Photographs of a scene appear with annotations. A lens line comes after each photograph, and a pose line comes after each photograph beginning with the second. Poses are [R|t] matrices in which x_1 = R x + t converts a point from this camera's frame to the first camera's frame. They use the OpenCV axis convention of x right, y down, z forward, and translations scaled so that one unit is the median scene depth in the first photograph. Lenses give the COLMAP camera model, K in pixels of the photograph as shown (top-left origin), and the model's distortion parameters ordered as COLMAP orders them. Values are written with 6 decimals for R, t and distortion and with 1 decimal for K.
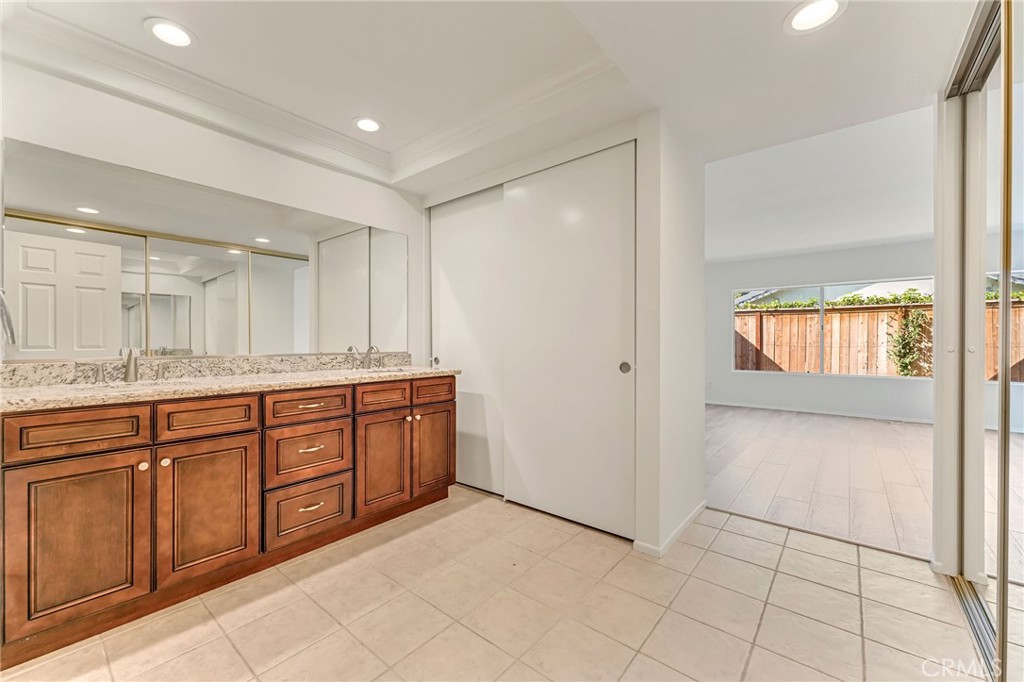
lens RADIAL K [[407.7, 0, 503.4], [0, 407.7, 342.3], [0, 0, 1]] dist [-0.001788, 0.000256]
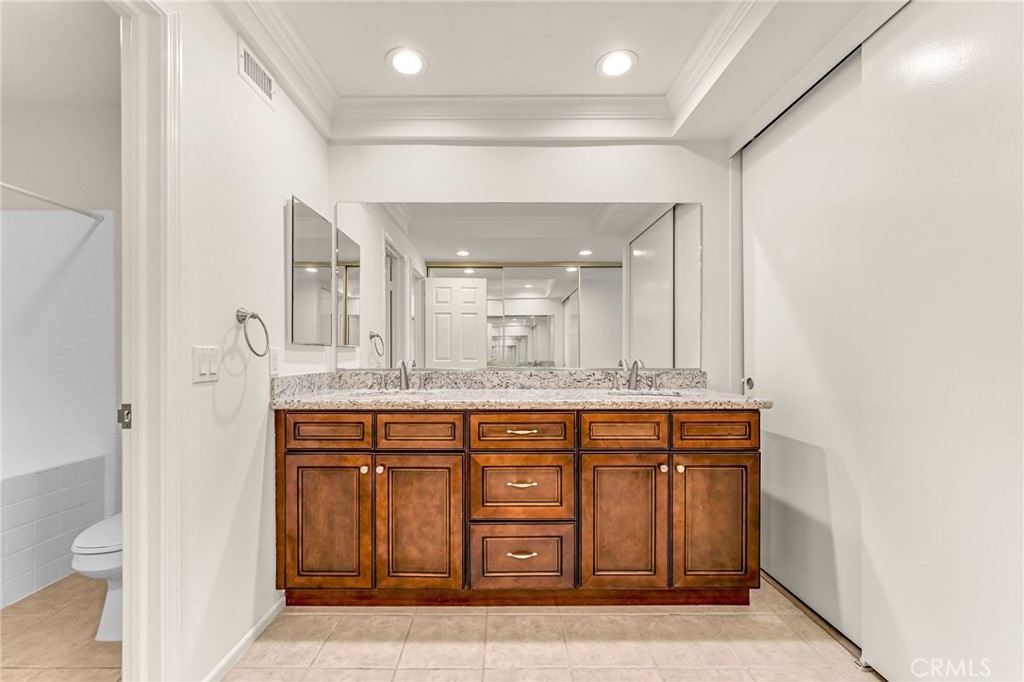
lens RADIAL K [[418.7, 0, 506.4], [0, 418.7, 354.7], [0, 0, 1]] dist [-0.001403, 0.000035]
pose [[0.643519, -0.000807, -0.765429, 0.178704], [0.000339, 1.000000, -0.000769, -0.000264], [0.765430, 0.000236, 0.643519, 0.485127]]
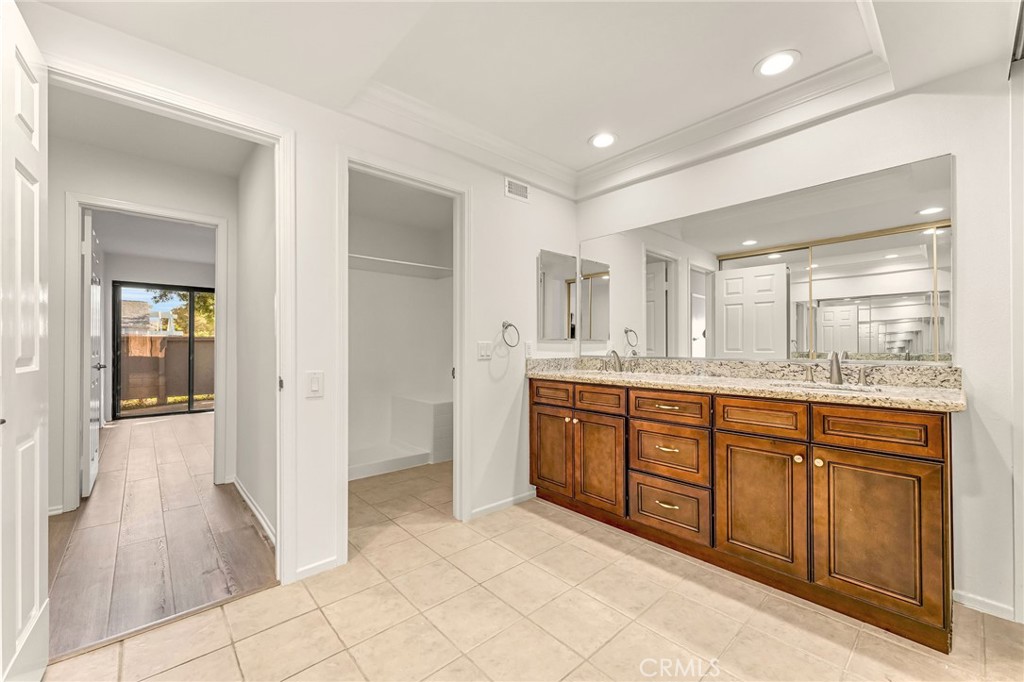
lens RADIAL K [[407.7, 0, 503.4], [0, 407.7, 342.3], [0, 0, 1]] dist [-0.001788, 0.000256]
pose [[-0.152412, -0.008960, -0.988276, 0.703678], [0.000886, 0.999957, -0.009203, -0.001173], [0.988317, -0.002278, -0.152398, 0.843374]]
